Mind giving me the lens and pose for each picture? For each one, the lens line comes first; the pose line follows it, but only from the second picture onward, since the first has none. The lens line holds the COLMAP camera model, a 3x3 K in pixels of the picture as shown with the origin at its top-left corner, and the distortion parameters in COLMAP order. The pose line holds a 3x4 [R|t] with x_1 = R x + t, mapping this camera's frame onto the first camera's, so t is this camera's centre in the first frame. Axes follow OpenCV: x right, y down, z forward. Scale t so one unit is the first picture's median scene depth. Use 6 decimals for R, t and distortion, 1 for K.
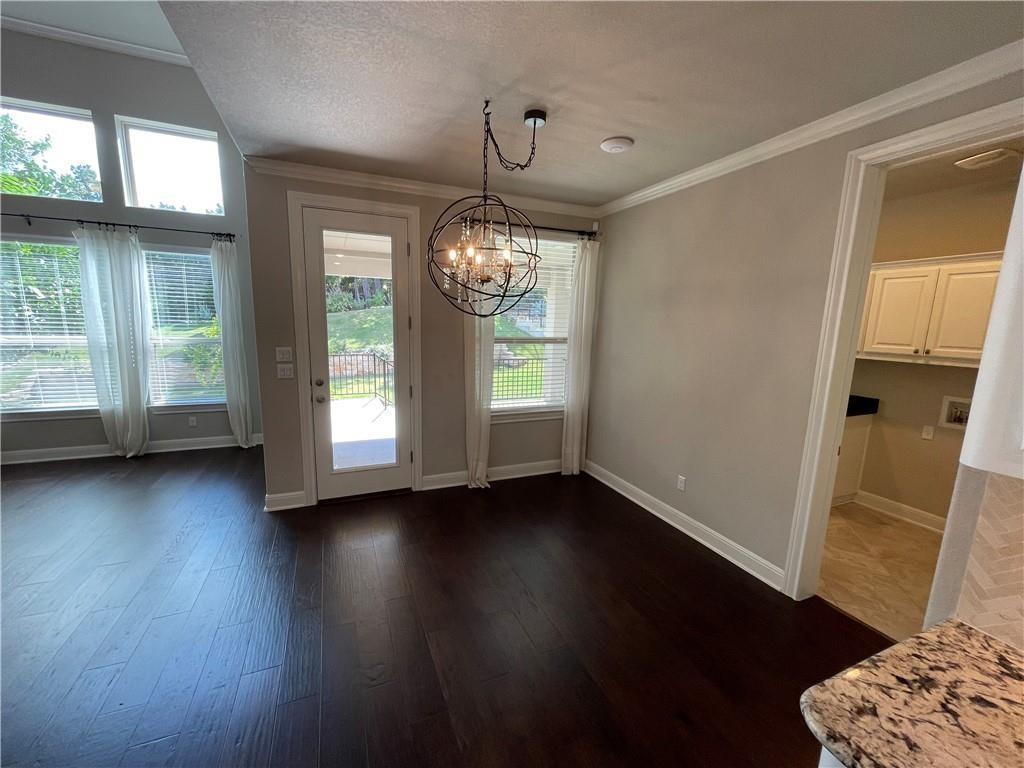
lens RADIAL K [[415.4, 0, 506.3], [0, 415.4, 386.4], [0, 0, 1]] dist [0.000771, -0.000403]
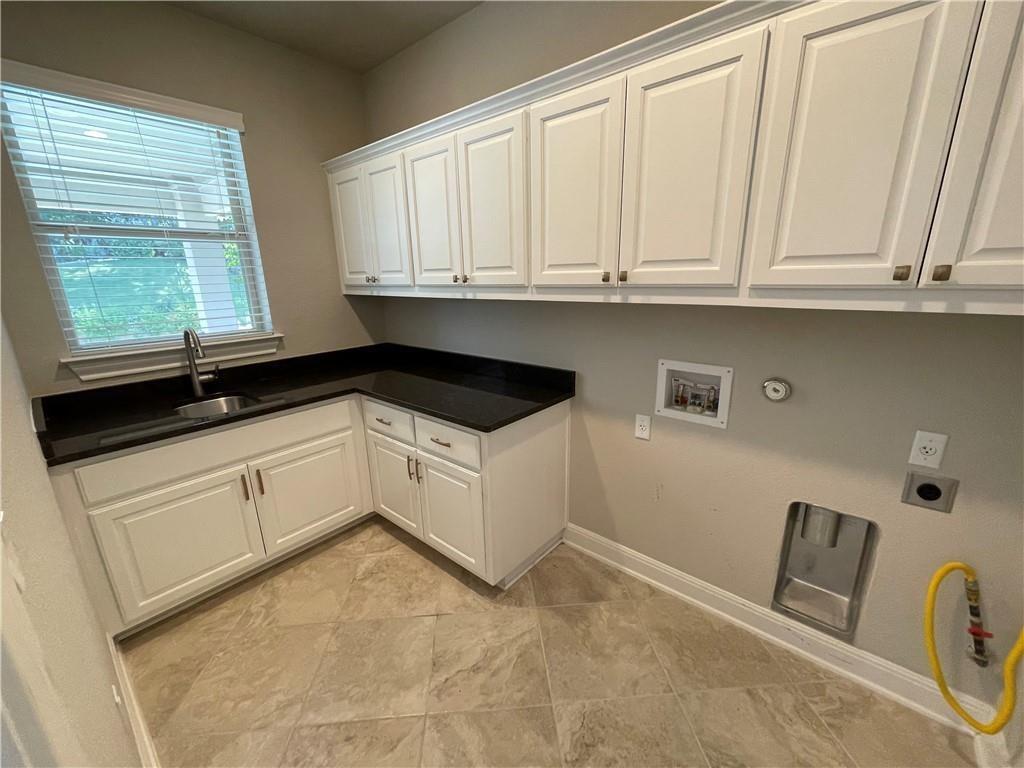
lens RADIAL K [[415.4, 0, 514.2], [0, 415.4, 388.9], [0, 0, 1]] dist [0.000771, -0.000403]
pose [[0.893153, -0.165426, 0.418225, 0.642606], [0.119497, 0.983760, 0.133926, -0.033902], [-0.433588, -0.069640, 0.898416, 0.583923]]
